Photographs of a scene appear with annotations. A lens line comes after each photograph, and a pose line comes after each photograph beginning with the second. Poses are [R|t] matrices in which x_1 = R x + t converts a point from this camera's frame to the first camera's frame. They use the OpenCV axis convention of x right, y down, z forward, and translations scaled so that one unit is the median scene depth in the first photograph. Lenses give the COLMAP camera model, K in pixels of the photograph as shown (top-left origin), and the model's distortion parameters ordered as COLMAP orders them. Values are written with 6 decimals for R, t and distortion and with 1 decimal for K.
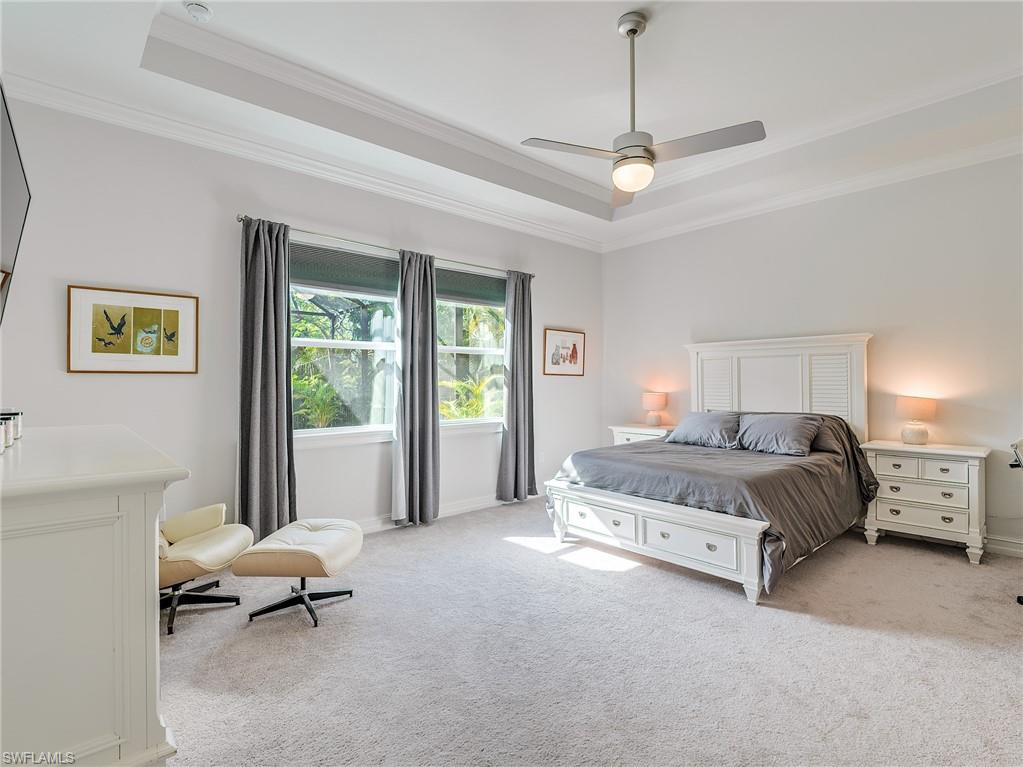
lens RADIAL K [[513.3, 0, 510.8], [0, 513.3, 378.1], [0, 0, 1]] dist [0.015542, -0.022927]
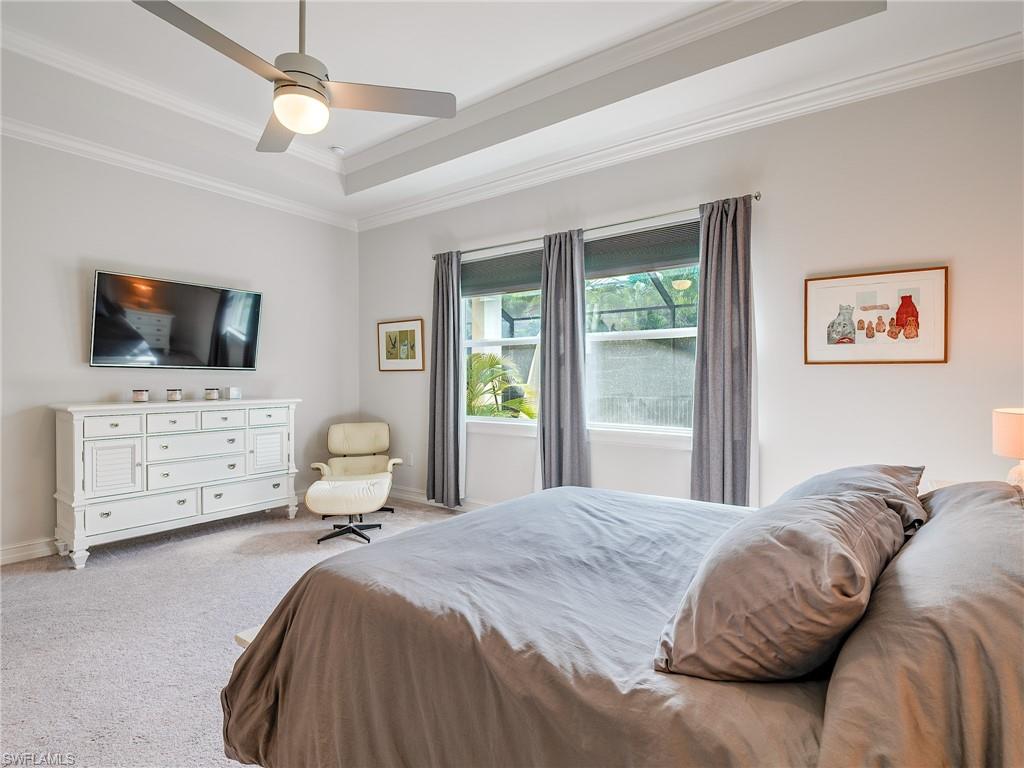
lens RADIAL K [[513.8, 0, 511.3], [0, 513.8, 378.6], [0, 0, 1]] dist [0.015542, -0.022927]
pose [[0.204492, 0.009935, -0.978818, 0.690705], [0.012060, 0.999847, 0.012668, -0.001488], [0.978794, -0.014395, 0.204341, 0.738093]]
